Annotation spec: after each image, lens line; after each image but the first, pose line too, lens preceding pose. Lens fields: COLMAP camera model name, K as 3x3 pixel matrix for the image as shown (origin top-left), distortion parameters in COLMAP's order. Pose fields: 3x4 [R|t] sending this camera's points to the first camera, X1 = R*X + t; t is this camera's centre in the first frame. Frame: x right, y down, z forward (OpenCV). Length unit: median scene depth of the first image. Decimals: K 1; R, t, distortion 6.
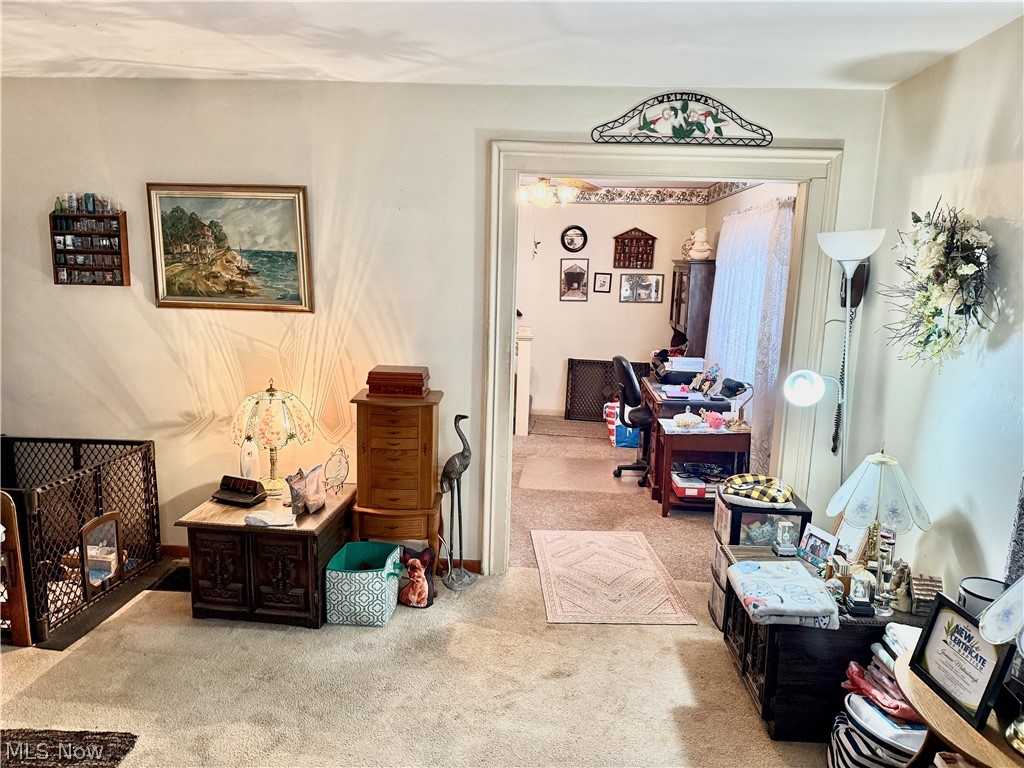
lens RADIAL K [[694.2, 0, 513.1], [0, 694.2, 391.0], [0, 0, 1]] dist [0.037292, -0.040146]
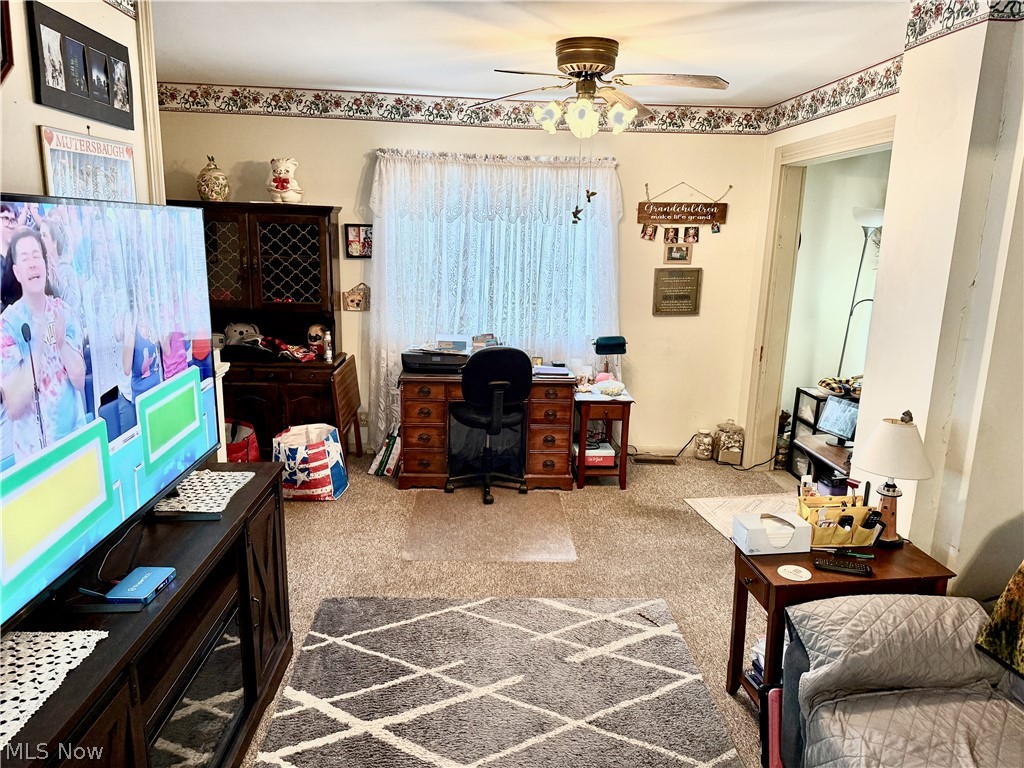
lens RADIAL K [[694.2, 0, 506.1], [0, 694.2, 376.2], [0, 0, 1]] dist [0.037292, -0.040146]
pose [[-0.106094, -0.249731, 0.962486, -0.959342], [0.131204, 0.955970, 0.262503, -0.354154], [-0.985662, 0.154132, -0.068657, 1.766963]]
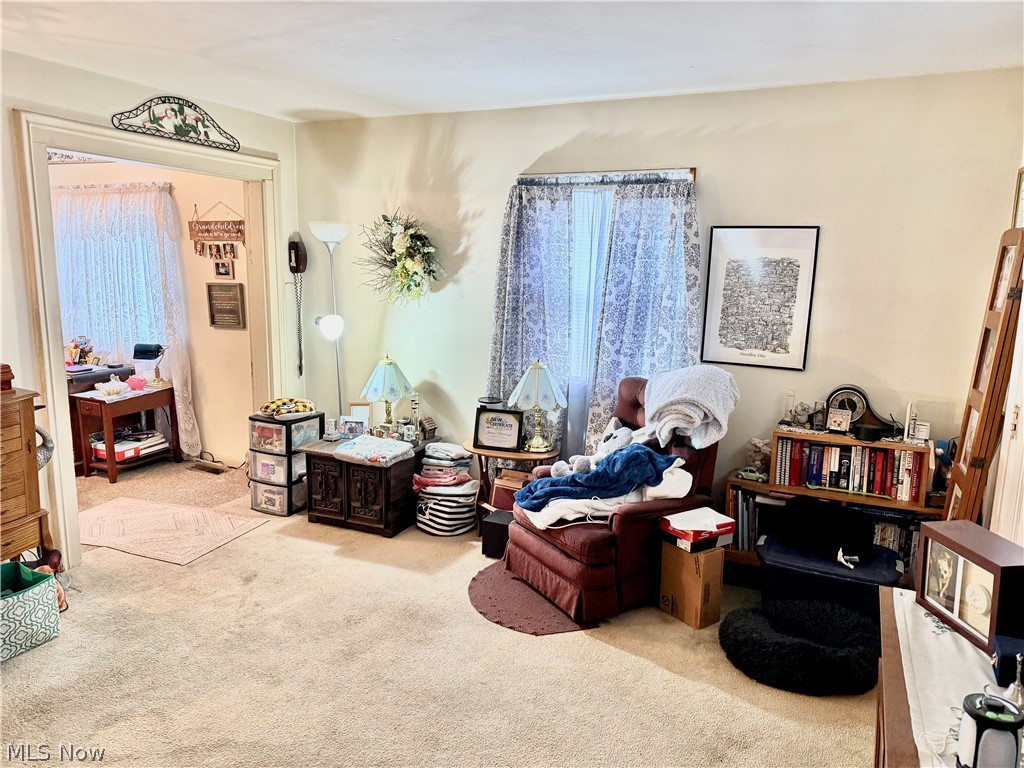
lens RADIAL K [[694.2, 0, 518.6], [0, 694.2, 374.5], [0, 0, 1]] dist [0.037292, -0.040146]
pose [[0.374466, -0.173416, 0.910880, -0.704838], [0.147689, 0.980969, 0.126045, -0.029138], [-0.915403, 0.087327, 0.392951, 0.041639]]
